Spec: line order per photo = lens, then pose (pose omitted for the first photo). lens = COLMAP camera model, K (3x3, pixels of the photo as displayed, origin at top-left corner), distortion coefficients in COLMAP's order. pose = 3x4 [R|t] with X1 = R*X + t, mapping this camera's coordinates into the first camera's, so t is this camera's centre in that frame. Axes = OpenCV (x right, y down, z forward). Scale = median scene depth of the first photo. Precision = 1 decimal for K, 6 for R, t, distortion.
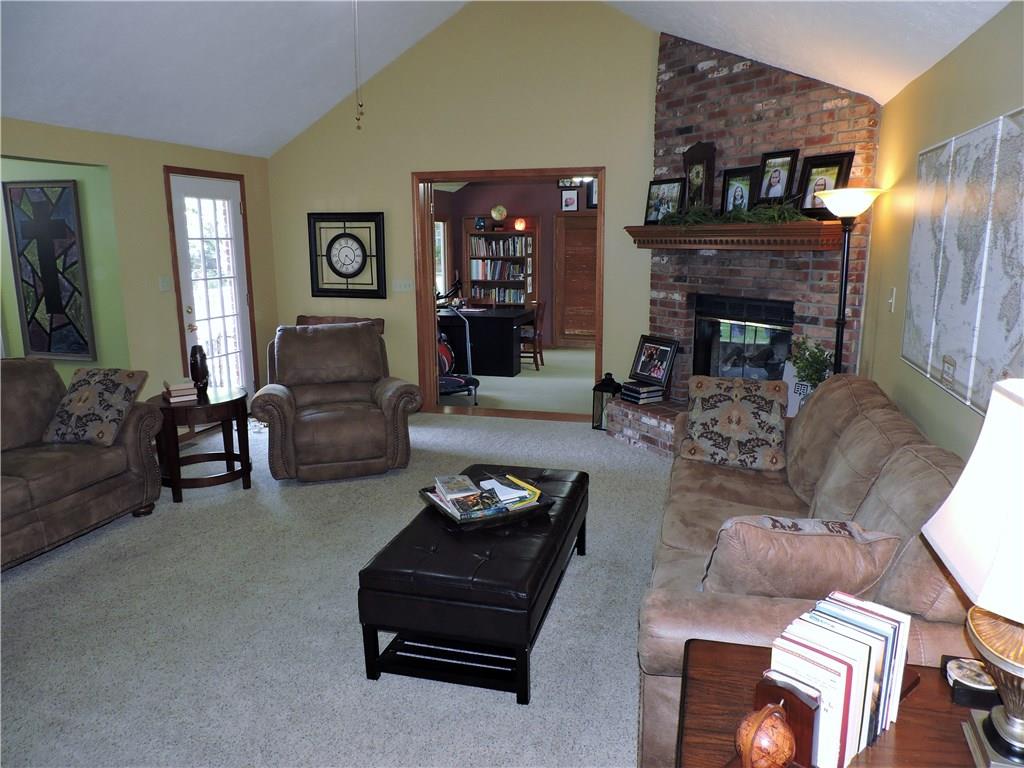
lens RADIAL K [[735.2, 0, 515.8], [0, 735.2, 377.6], [0, 0, 1]] dist [-0.004896, 0.004263]
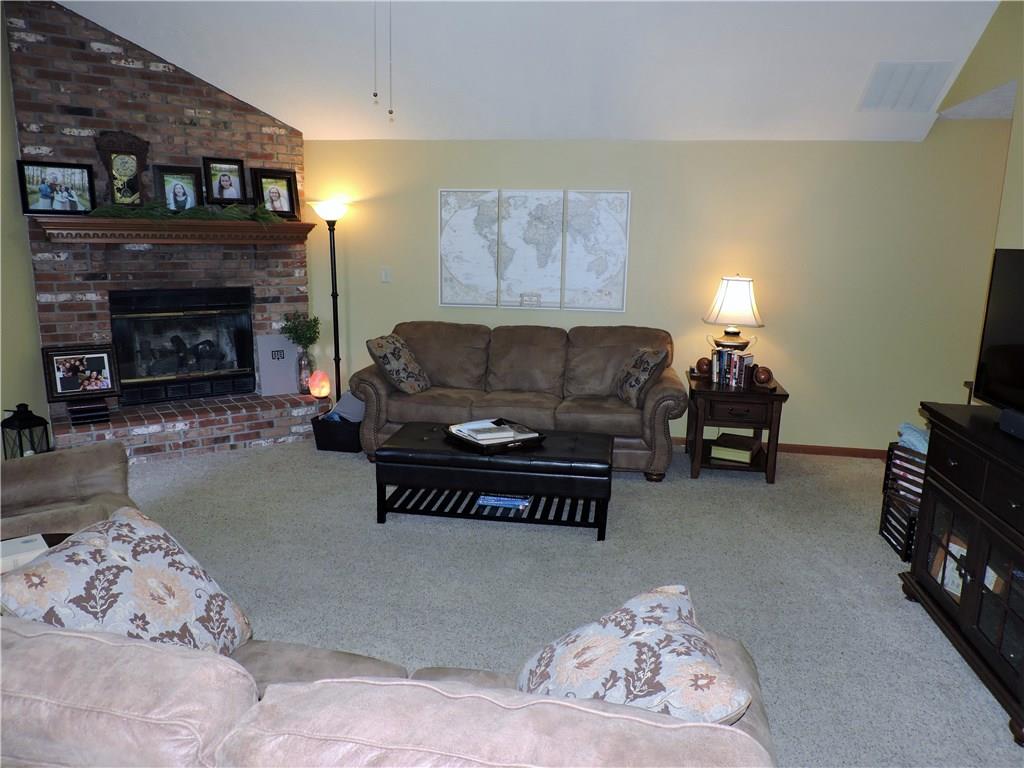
lens RADIAL K [[735.2, 0, 515.2], [0, 735.2, 387.4], [0, 0, 1]] dist [-0.004896, 0.004263]
pose [[-0.108081, -0.196728, 0.974483, -0.800313], [0.171596, 0.961821, 0.213204, -0.115858], [-0.979221, 0.190261, -0.070197, 0.629471]]
